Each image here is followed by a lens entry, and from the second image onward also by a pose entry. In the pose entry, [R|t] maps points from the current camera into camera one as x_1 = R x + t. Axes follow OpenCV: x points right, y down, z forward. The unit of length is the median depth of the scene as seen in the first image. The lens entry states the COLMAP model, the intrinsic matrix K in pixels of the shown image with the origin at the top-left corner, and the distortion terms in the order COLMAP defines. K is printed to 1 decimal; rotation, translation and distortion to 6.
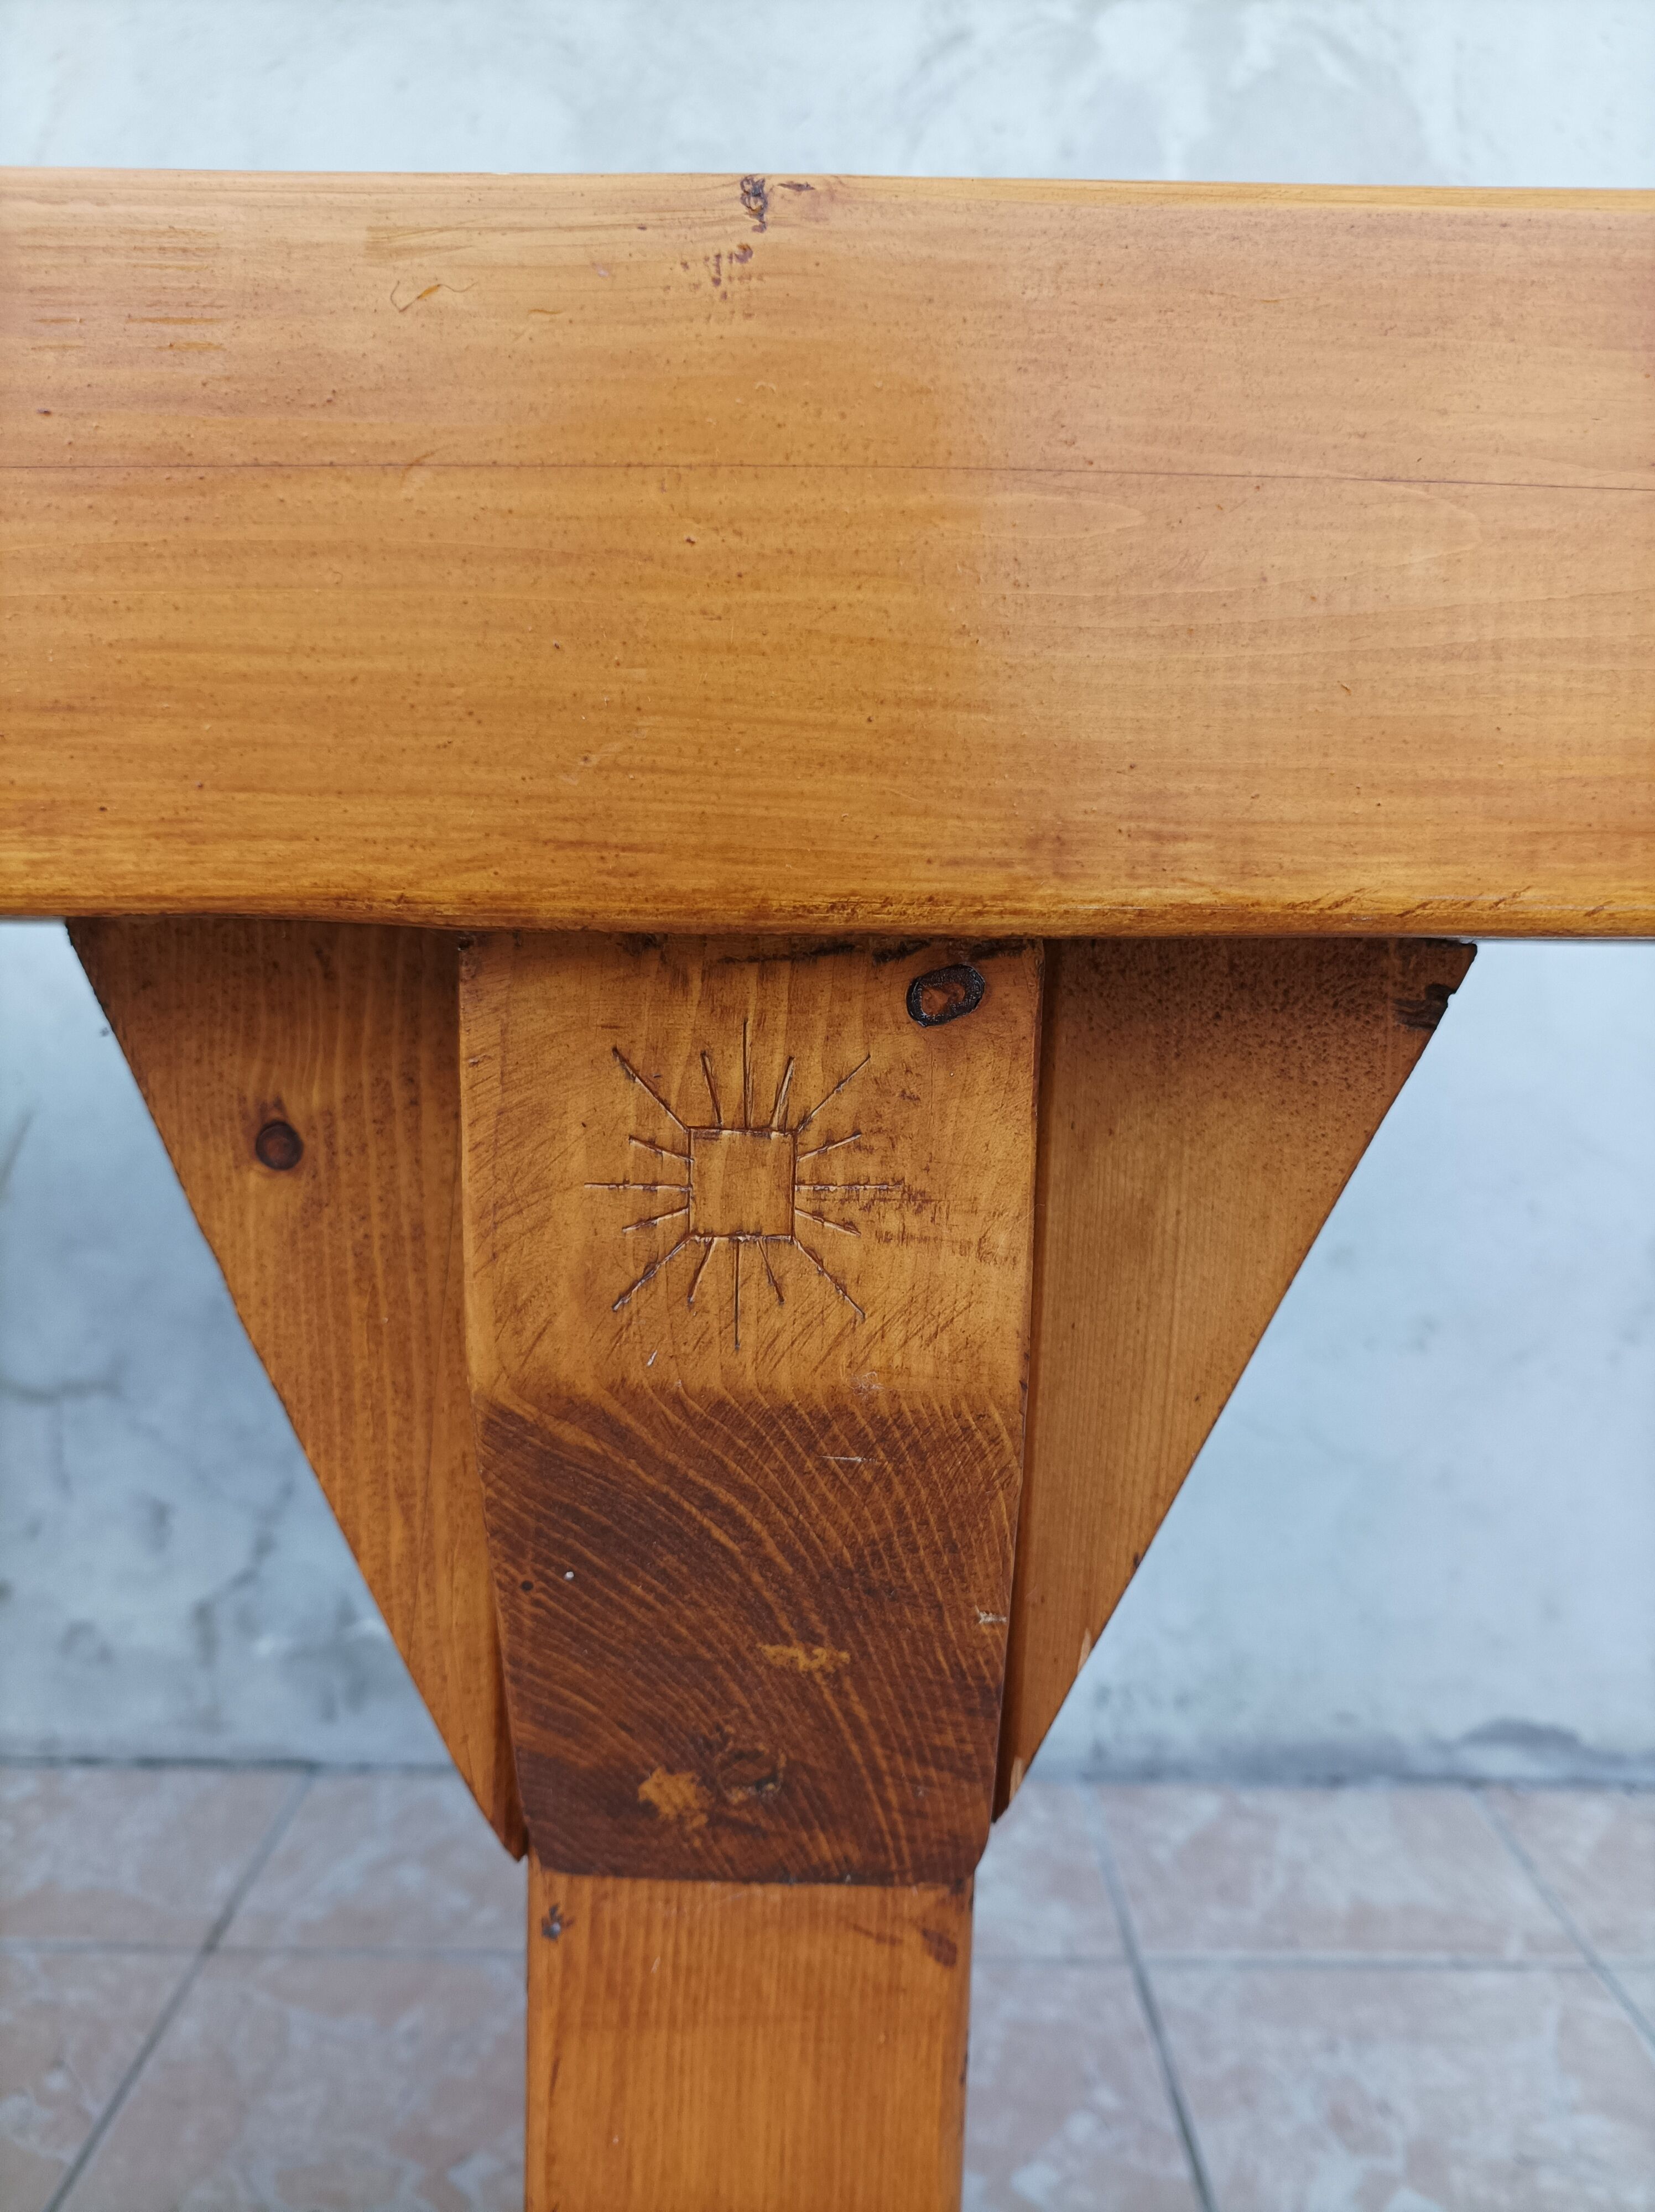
lens RADIAL K [[1711.0, 0, 834.8], [0, 1711.0, 1095.1], [0, 0, 1]] dist [-0.005750, -0.008744]
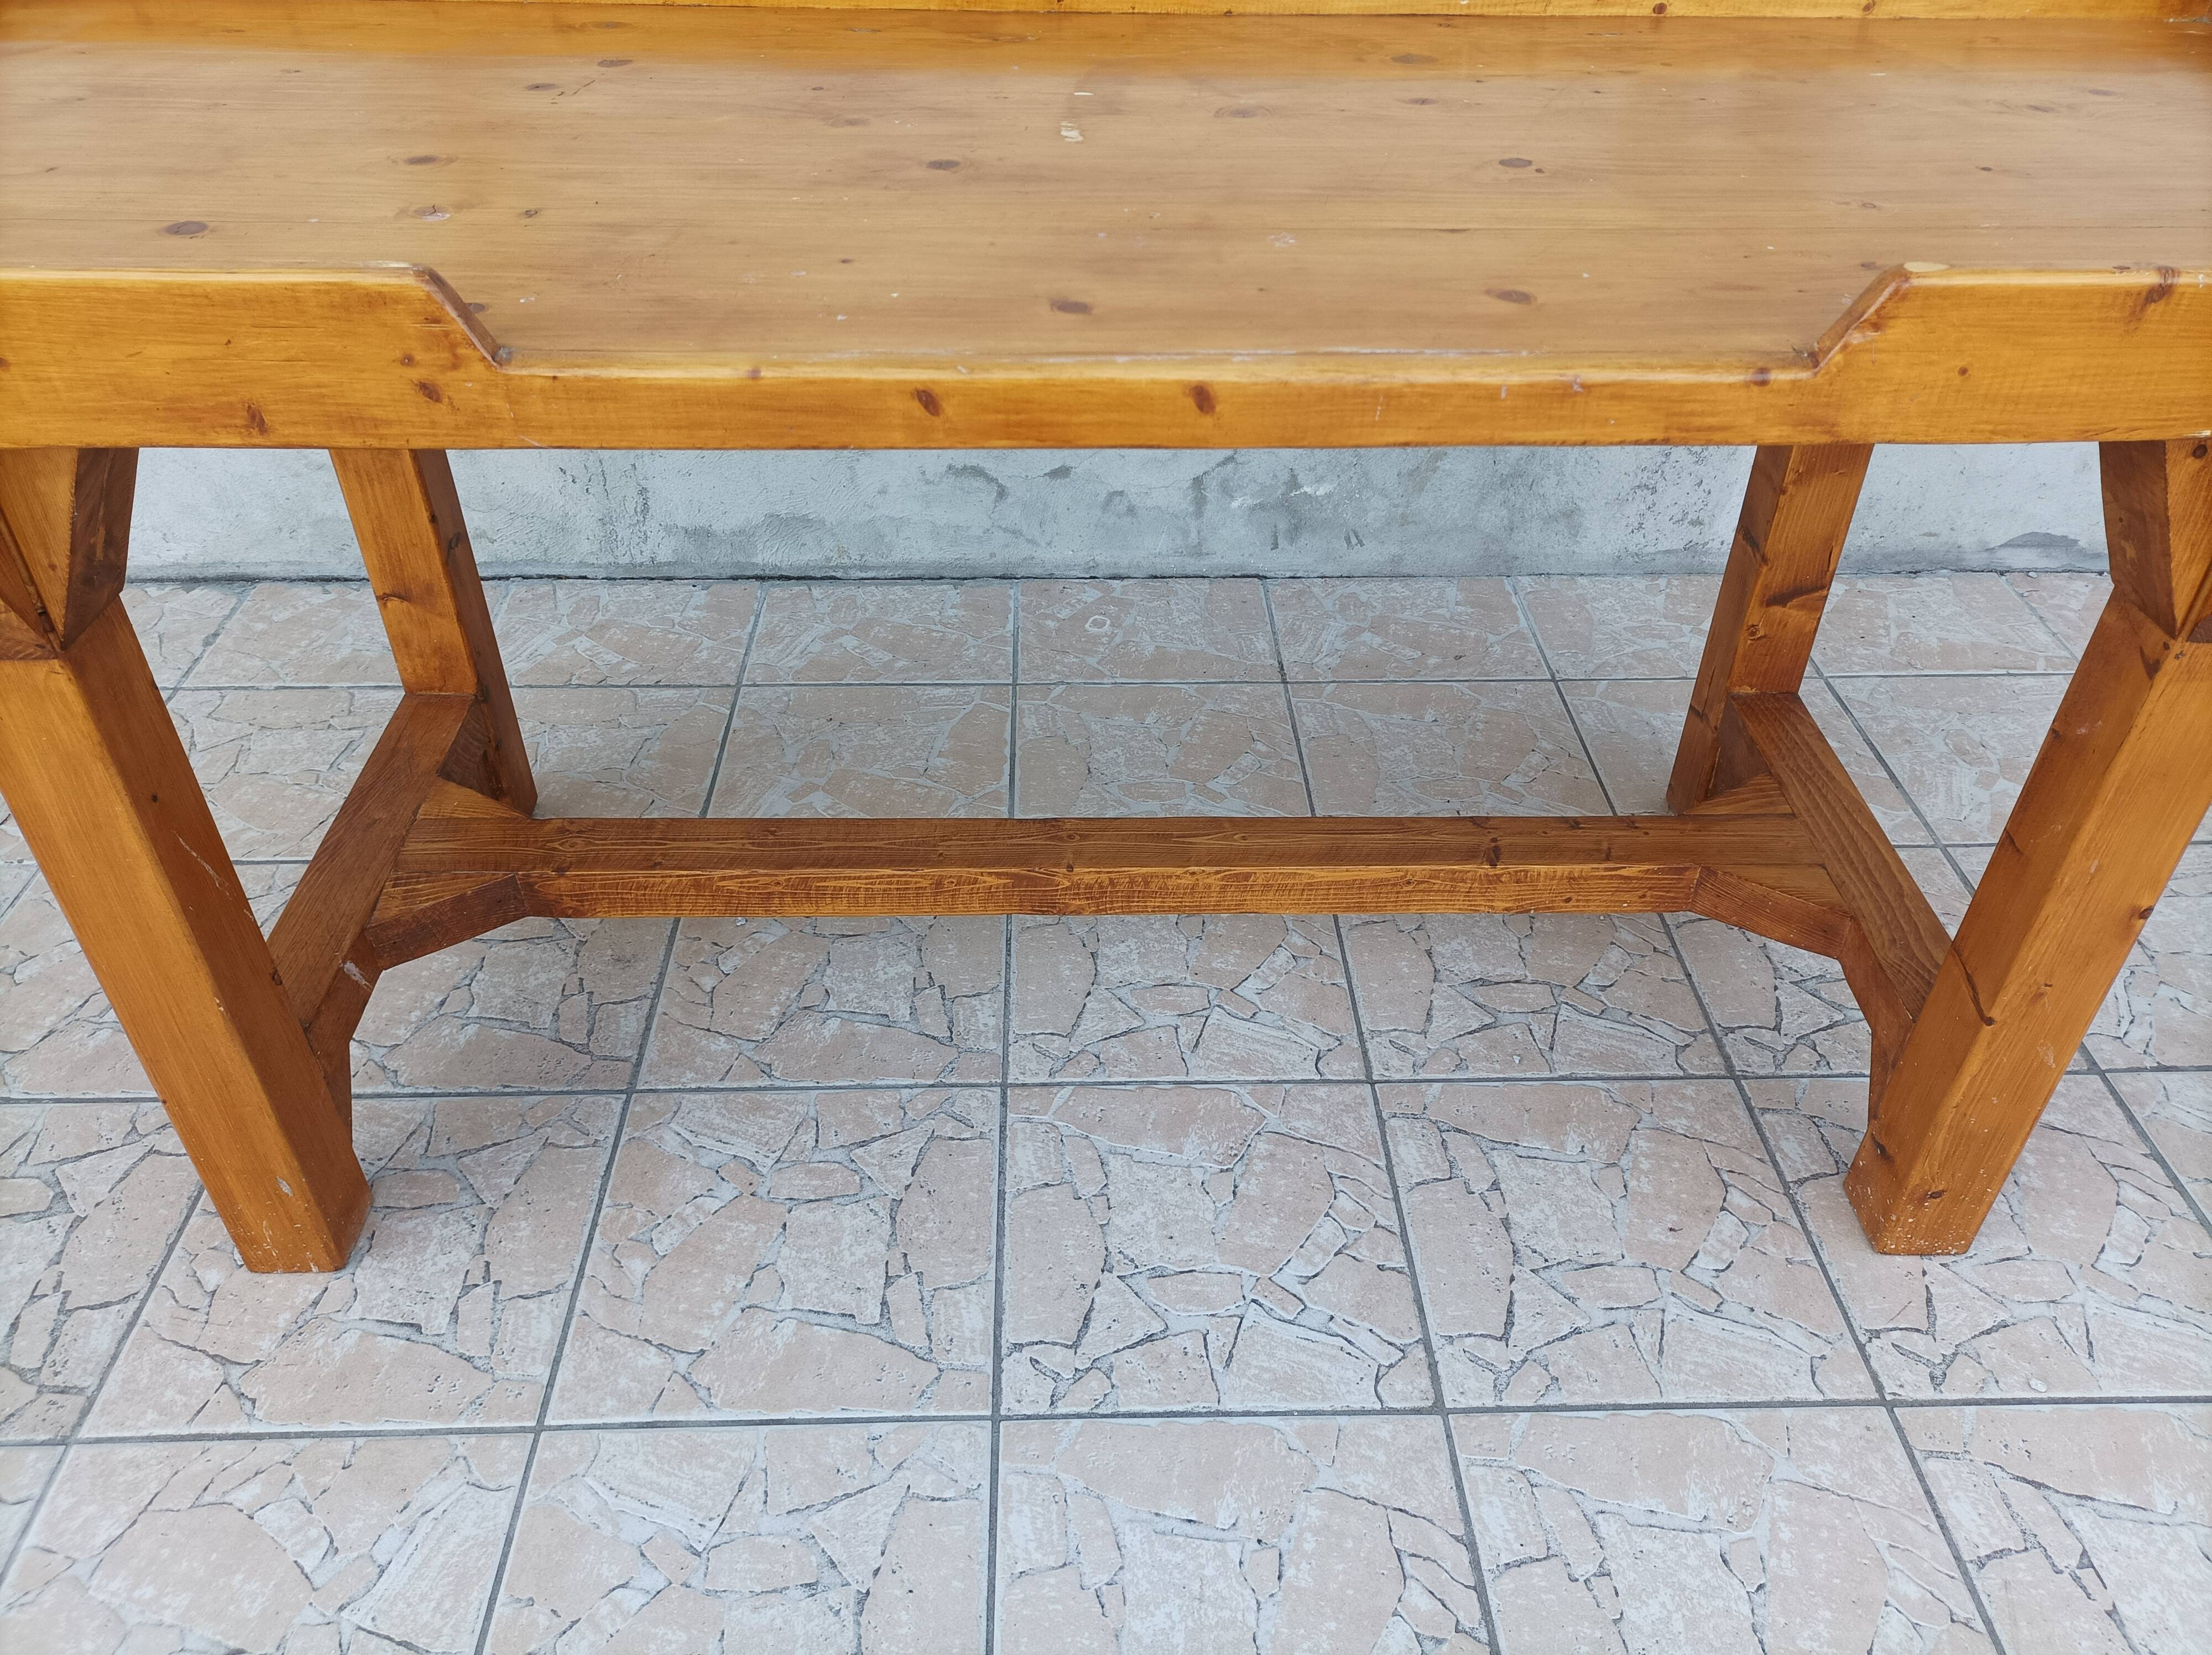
lens RADIAL K [[1659.5, 0, 1114.5], [0, 1659.5, 835.5], [0, 0, 1]] dist [0.035682, -0.029055]
pose [[0.999470, -0.021118, 0.024781, -0.668862], [0.004944, 0.850726, 0.525587, -0.281443], [-0.032181, -0.525186, 0.850379, -0.567889]]
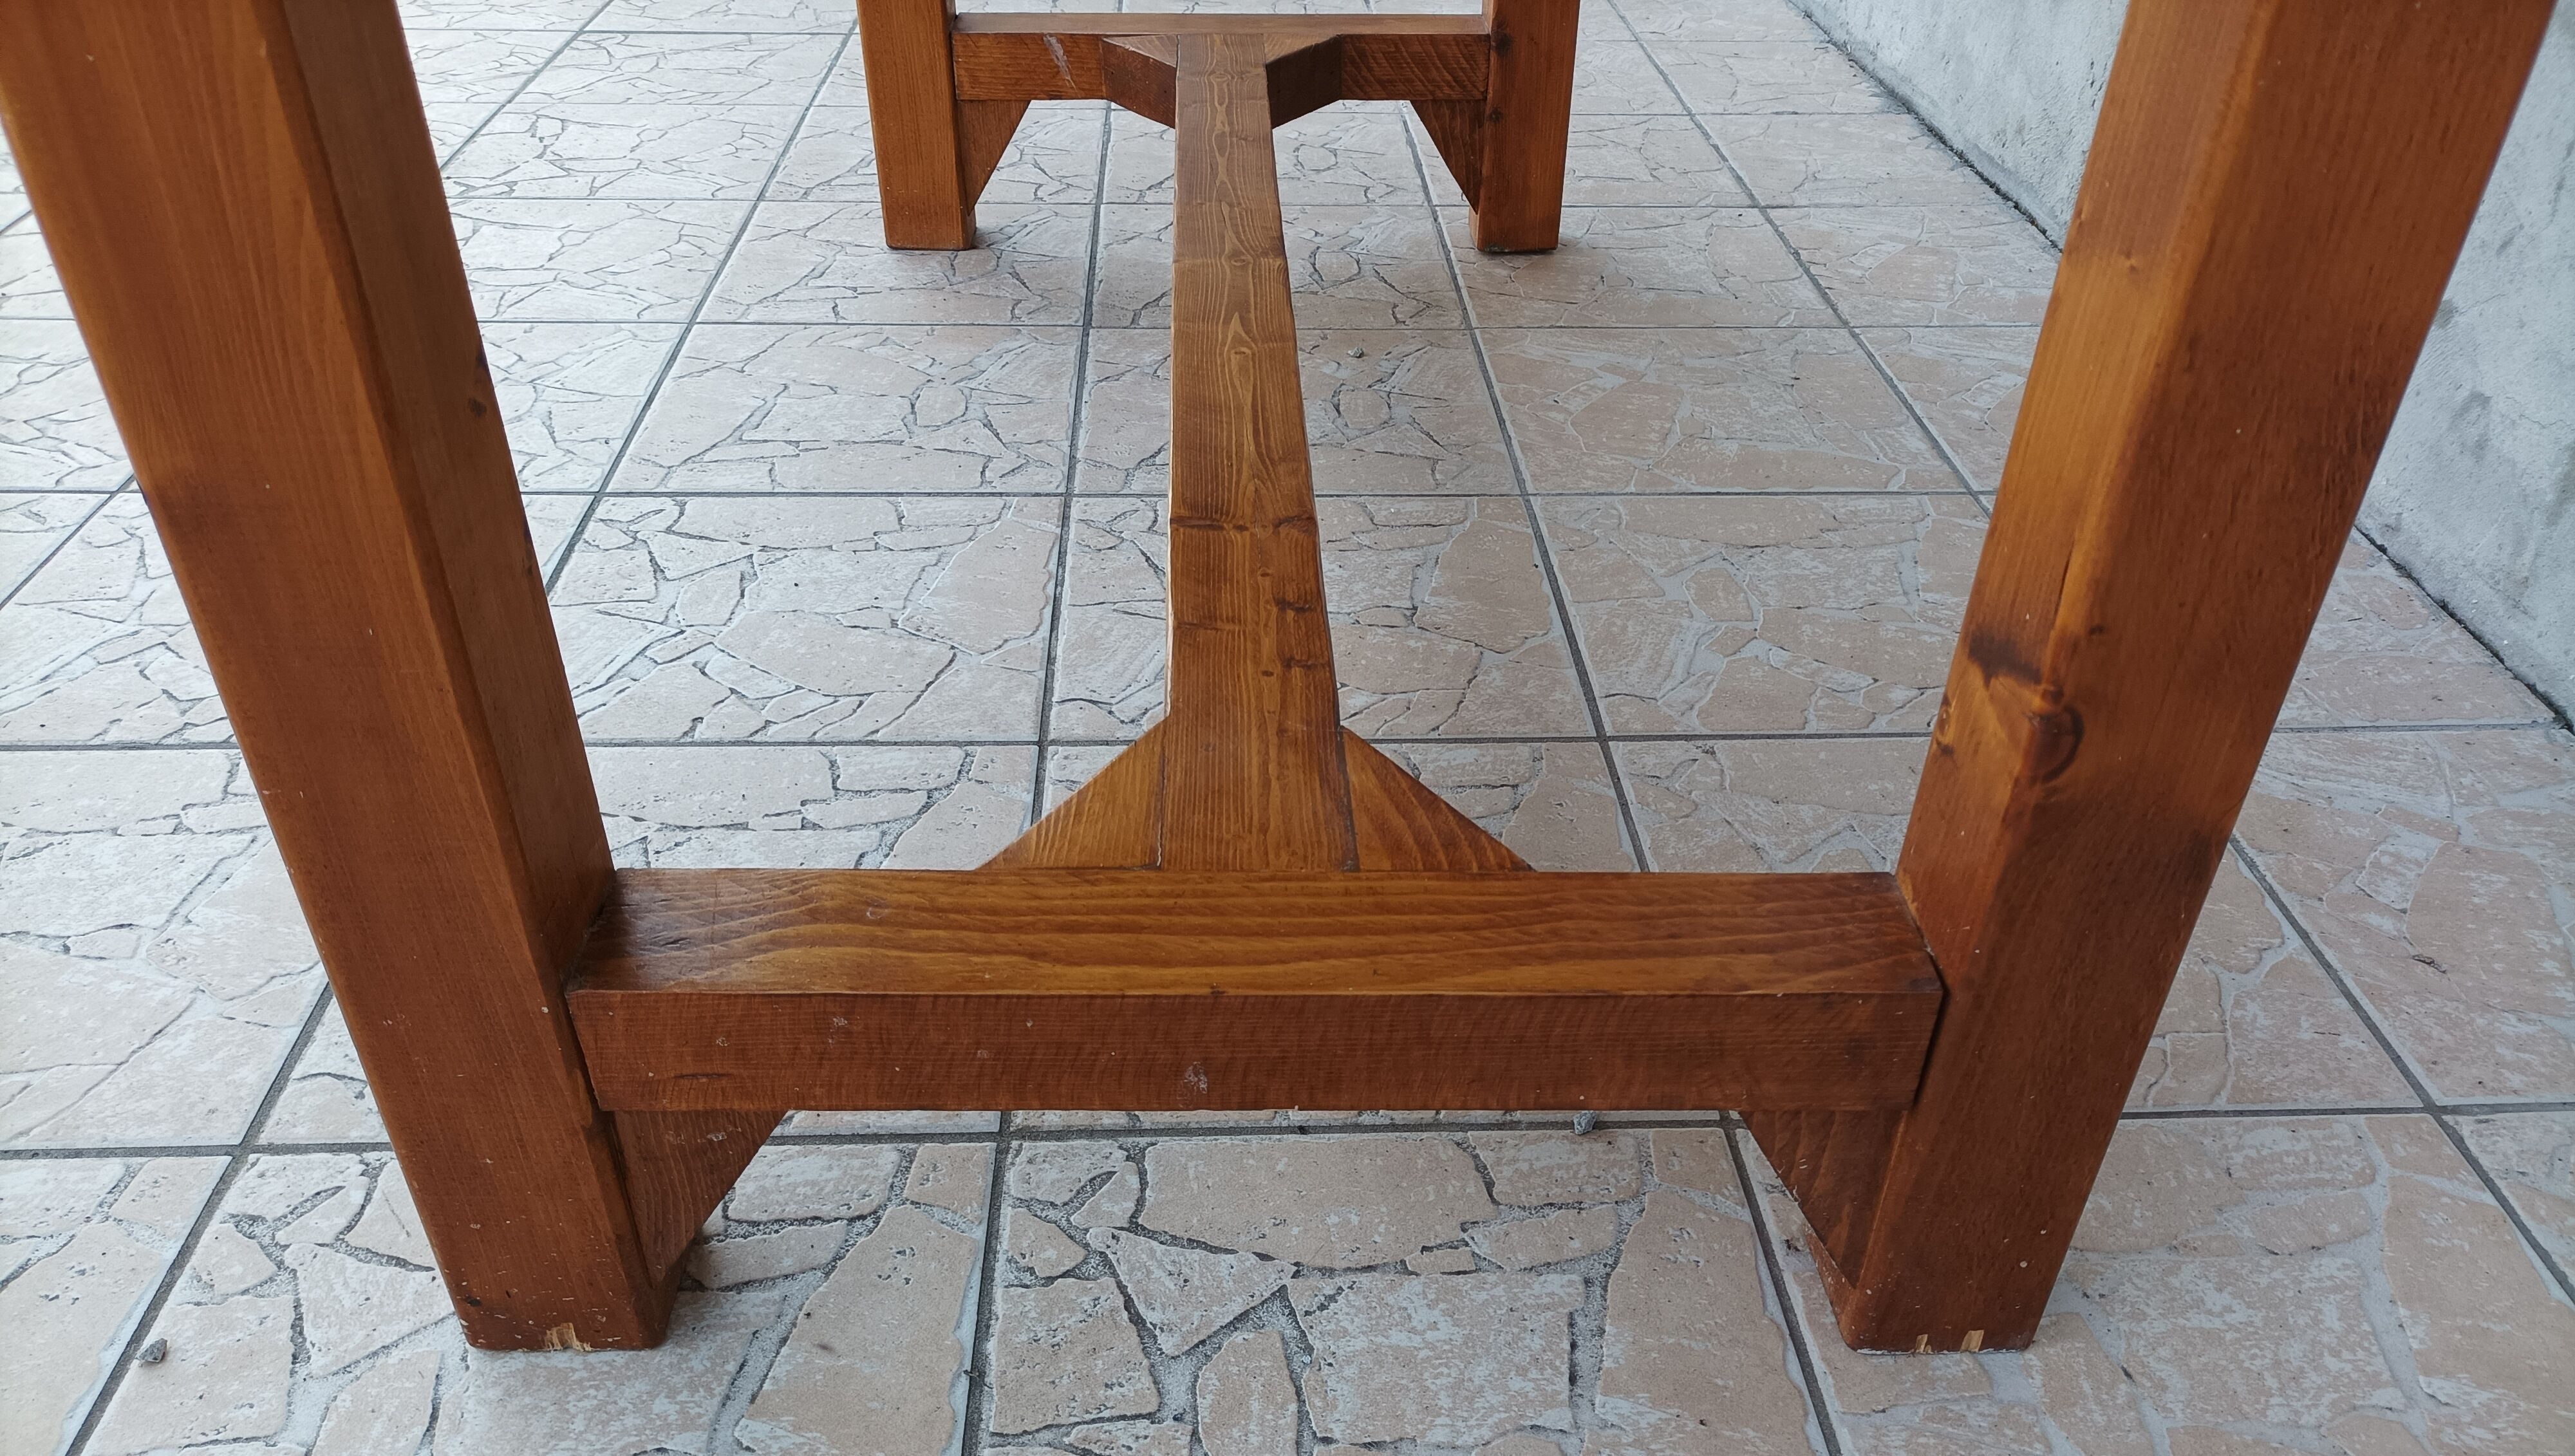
lens RADIAL K [[1859.1, 0, 1276.2], [0, 1859.1, 974.9], [0, 0, 1]] dist [0.010713, 0.002526]
pose [[0.044439, 0.628689, -0.776386, 0.471468], [-0.122946, 0.774688, 0.620276, 0.081945], [0.991418, 0.067889, 0.111721, 0.538533]]
